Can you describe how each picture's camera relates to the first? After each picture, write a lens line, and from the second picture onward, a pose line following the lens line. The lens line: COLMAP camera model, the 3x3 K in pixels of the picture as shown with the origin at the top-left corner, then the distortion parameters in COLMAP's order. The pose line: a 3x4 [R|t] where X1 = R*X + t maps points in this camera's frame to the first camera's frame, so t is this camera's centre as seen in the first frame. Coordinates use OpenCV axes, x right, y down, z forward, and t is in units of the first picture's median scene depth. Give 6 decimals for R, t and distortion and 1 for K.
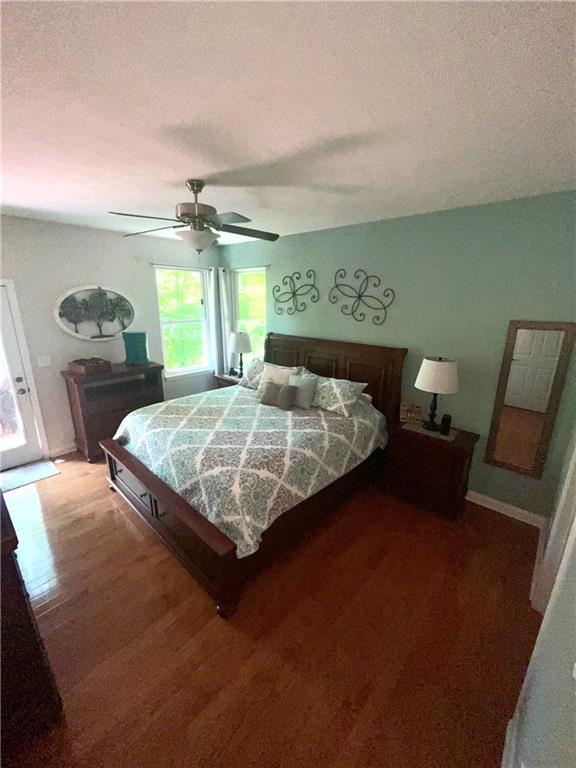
lens RADIAL K [[310.6, 0, 288.5], [0, 310.6, 383.2], [0, 0, 1]] dist [-0.002673, -0.000504]
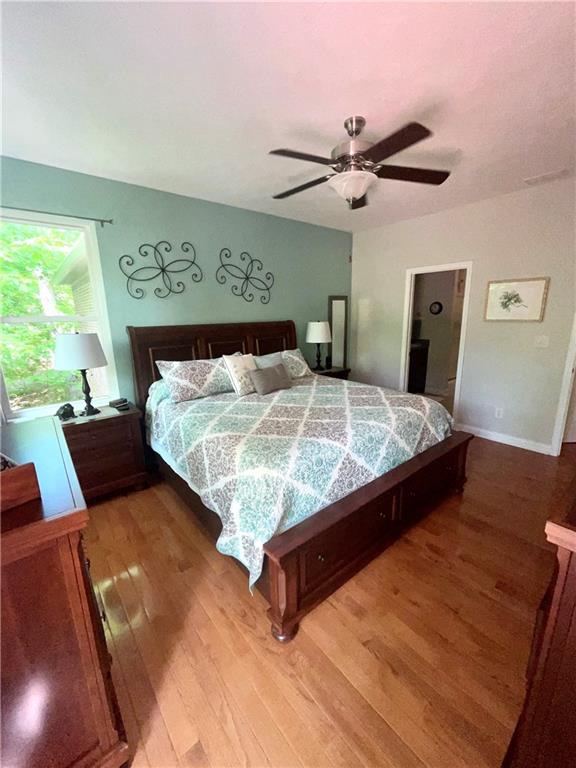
lens RADIAL K [[310.6, 0, 288.0], [0, 310.6, 382.9], [0, 0, 1]] dist [-0.002673, -0.000504]
pose [[0.139749, -0.233546, 0.962251, -0.836306], [0.286131, 0.939854, 0.186555, -0.098308], [-0.947945, 0.249259, 0.198169, 0.731480]]
